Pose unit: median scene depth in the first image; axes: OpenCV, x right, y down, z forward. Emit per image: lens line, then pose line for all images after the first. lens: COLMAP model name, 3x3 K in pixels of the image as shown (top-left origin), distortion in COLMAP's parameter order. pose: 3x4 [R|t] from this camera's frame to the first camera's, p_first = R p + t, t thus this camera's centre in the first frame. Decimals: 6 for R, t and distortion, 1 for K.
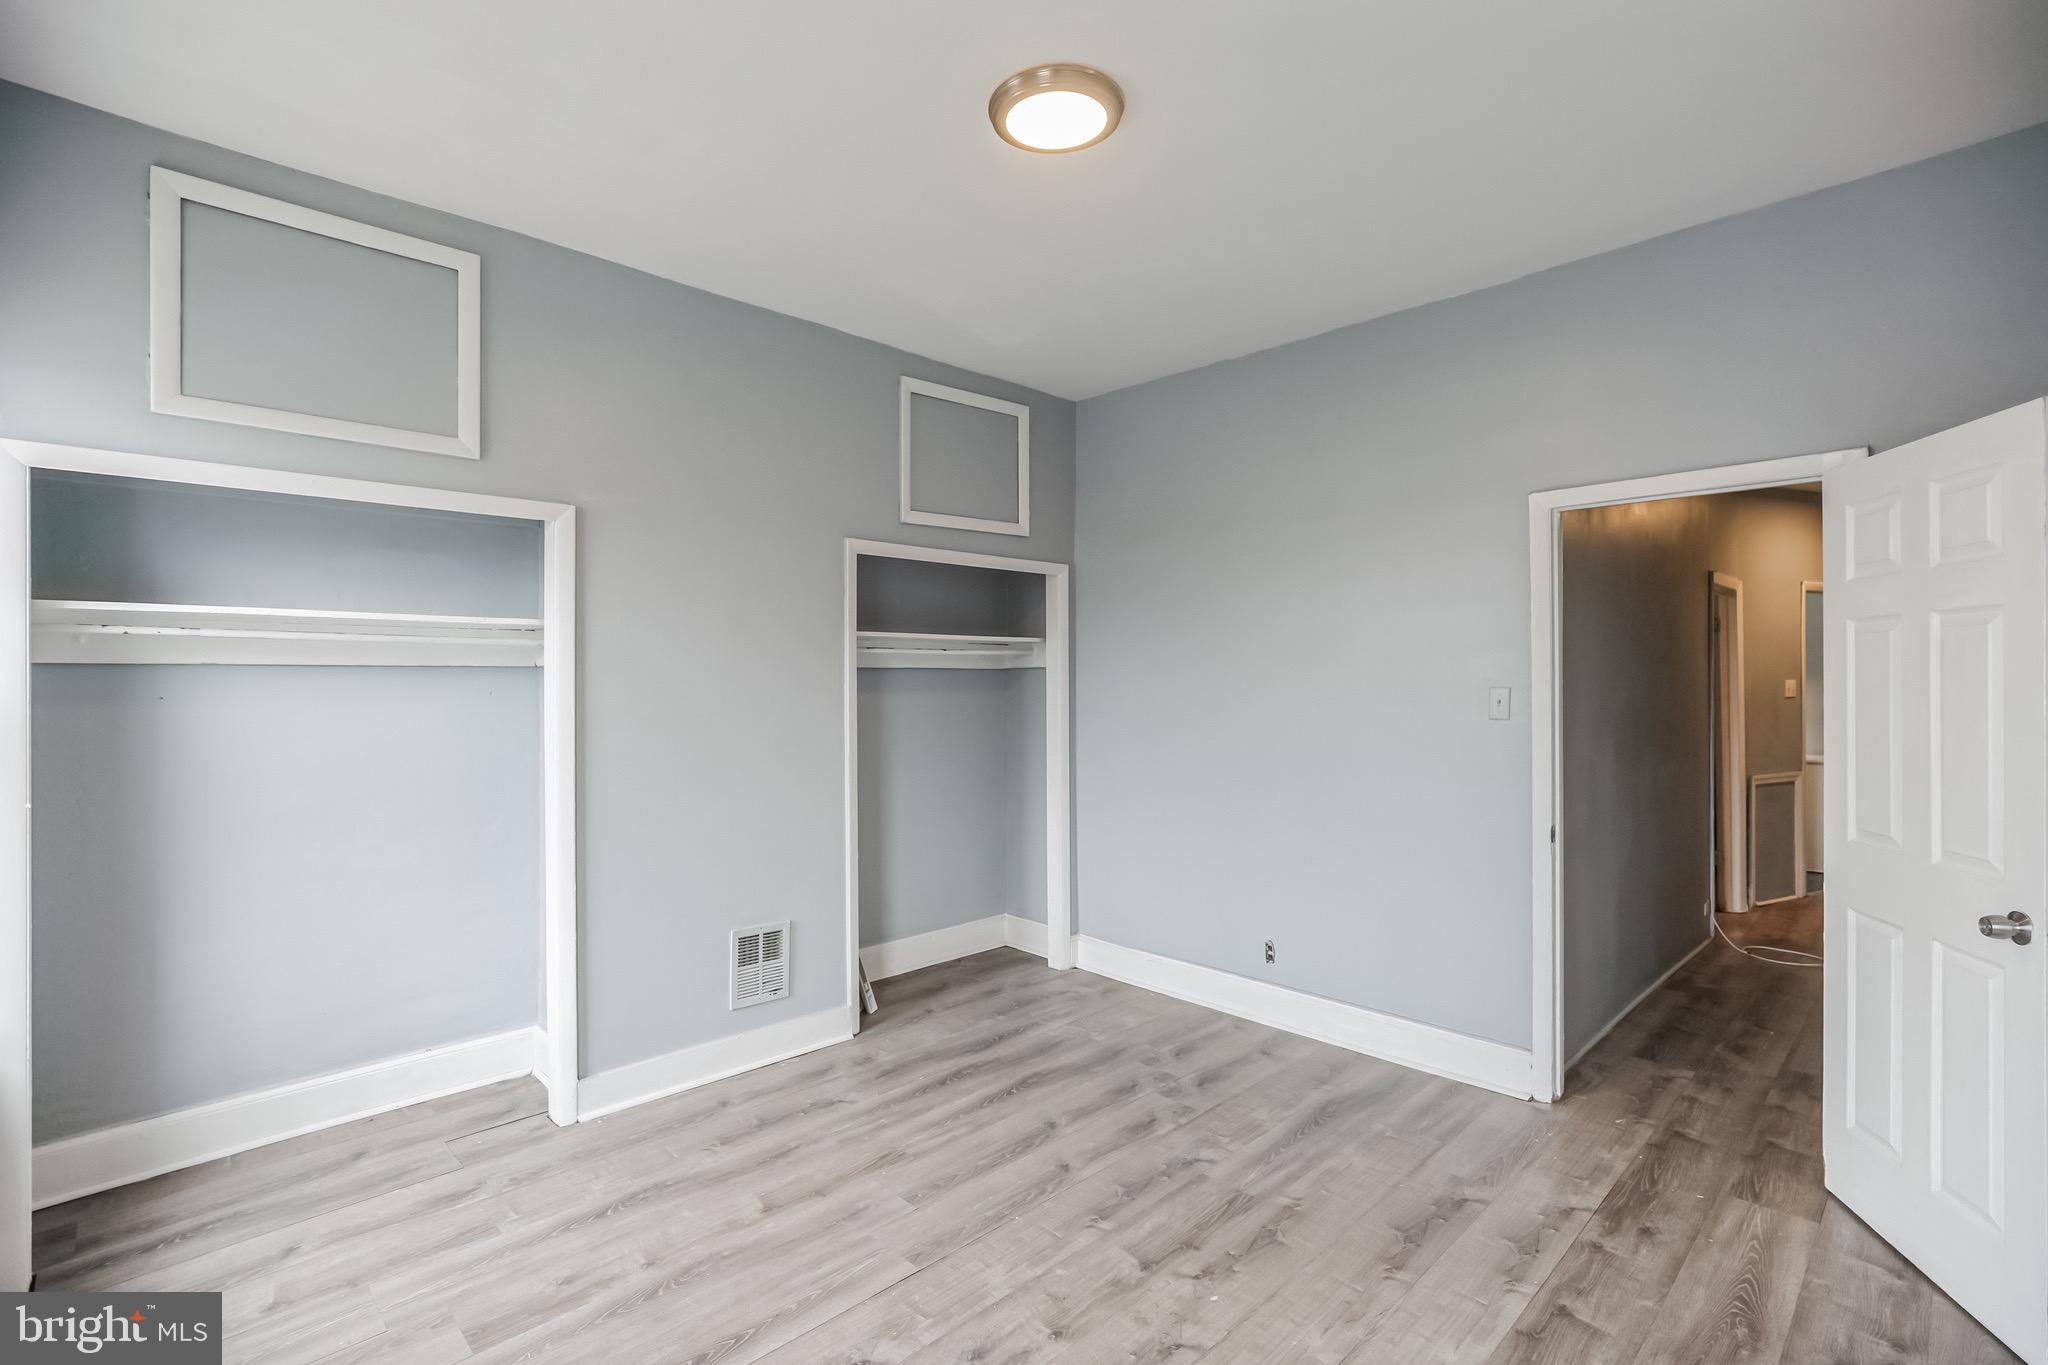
lens RADIAL K [[940.8, 0, 1027.7], [0, 940.8, 689.7], [0, 0, 1]] dist [-0.024800, 0.000081]
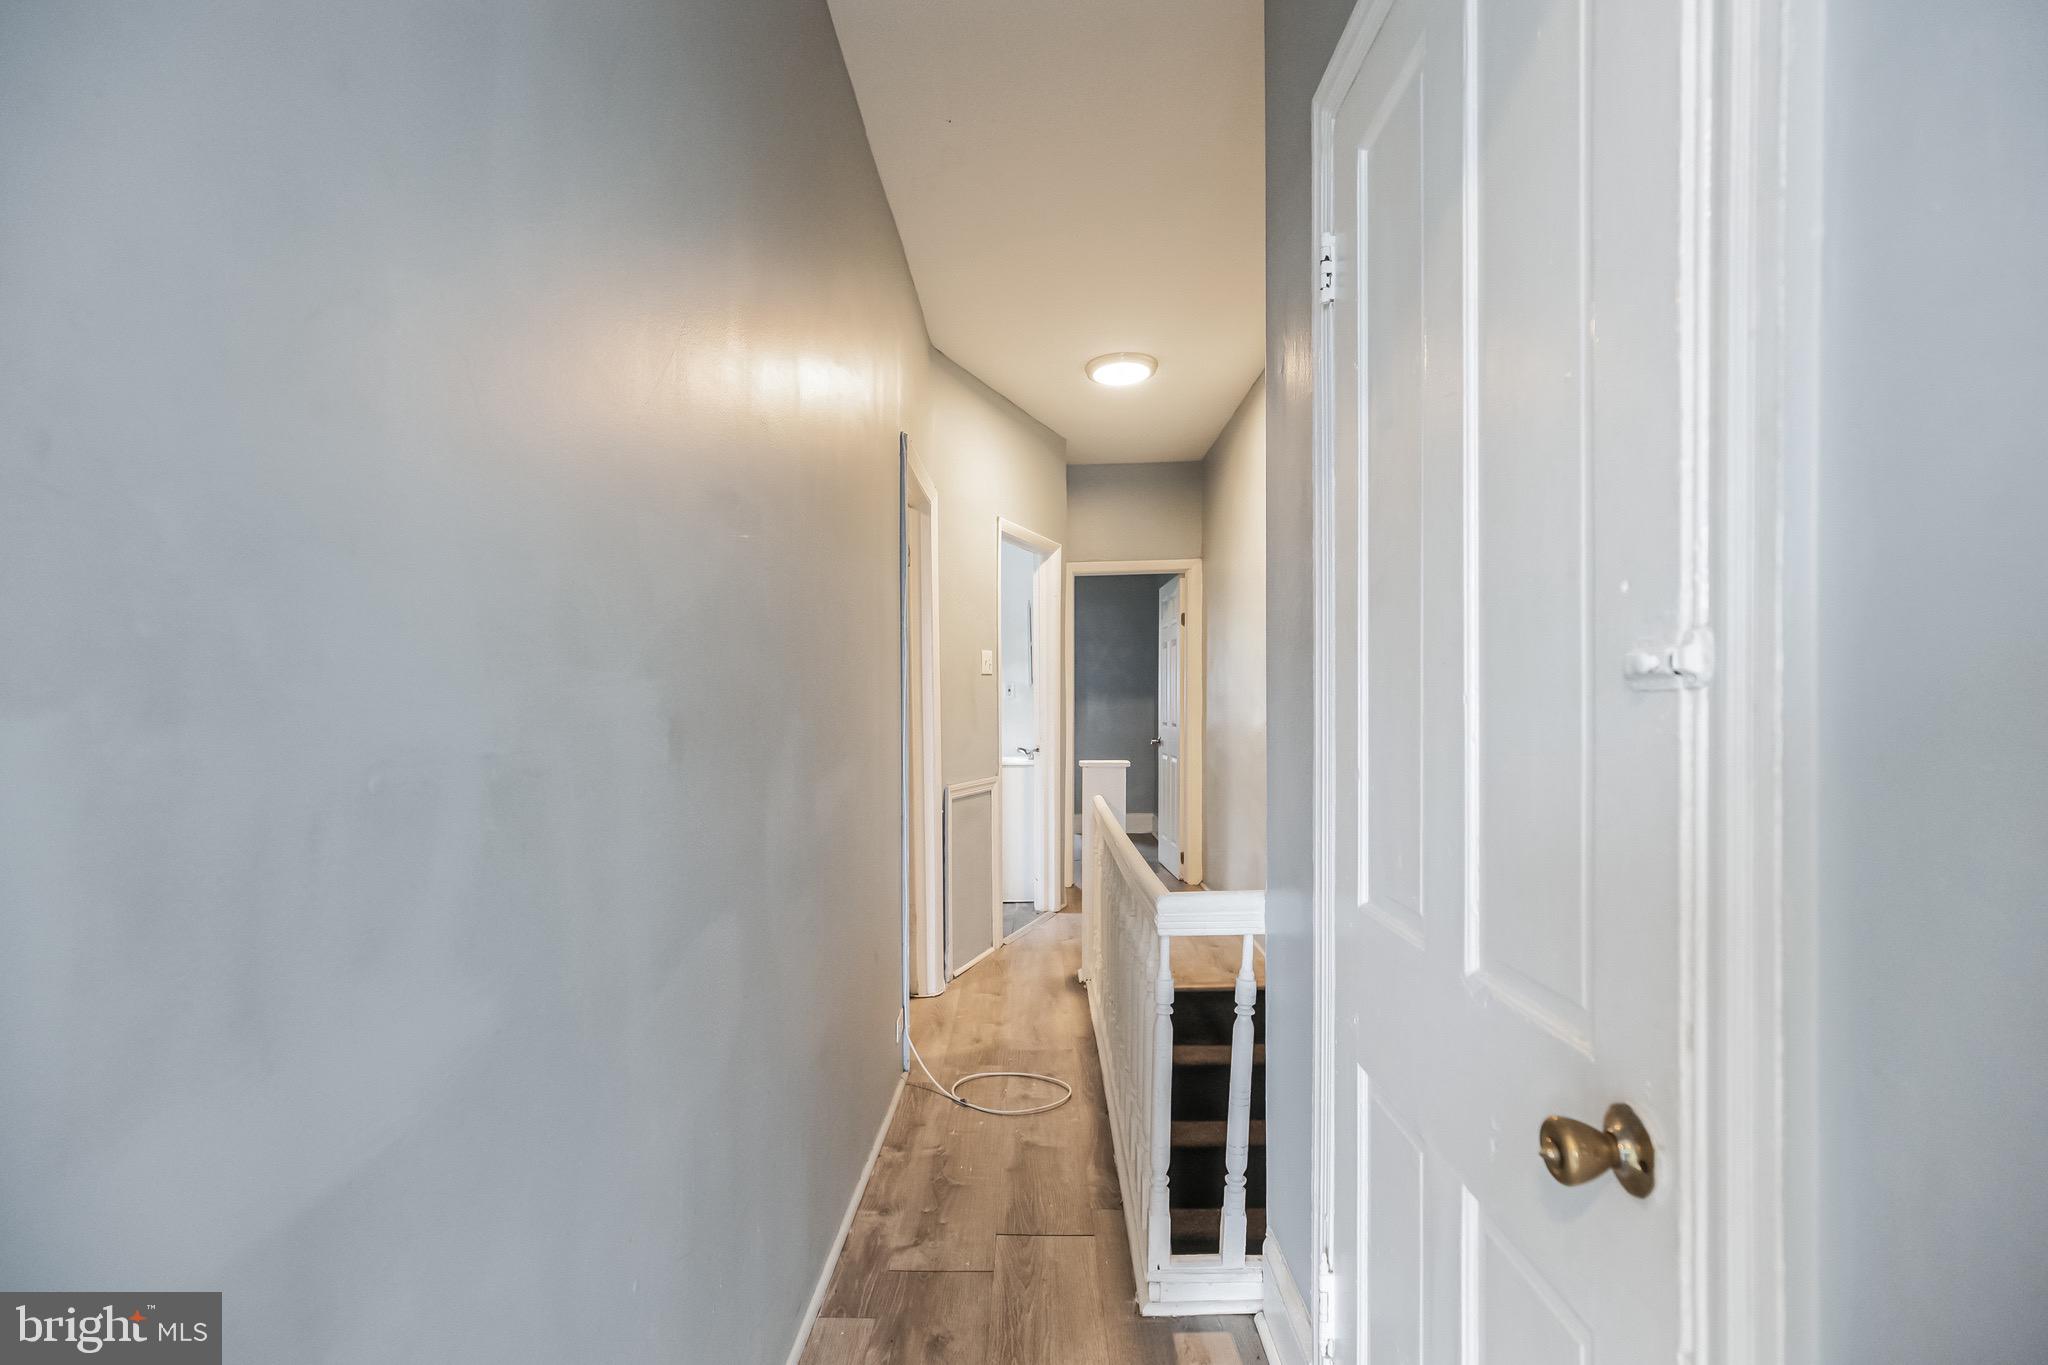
lens RADIAL K [[940.8, 0, 1027.7], [0, 940.8, 689.7], [0, 0, 1]] dist [-0.024800, 0.000081]
pose [[0.703552, 0.015439, 0.710476, 0.338305], [0.003545, 0.999675, -0.025235, 0.041322], [-0.710635, 0.020272, 0.703269, 0.480708]]
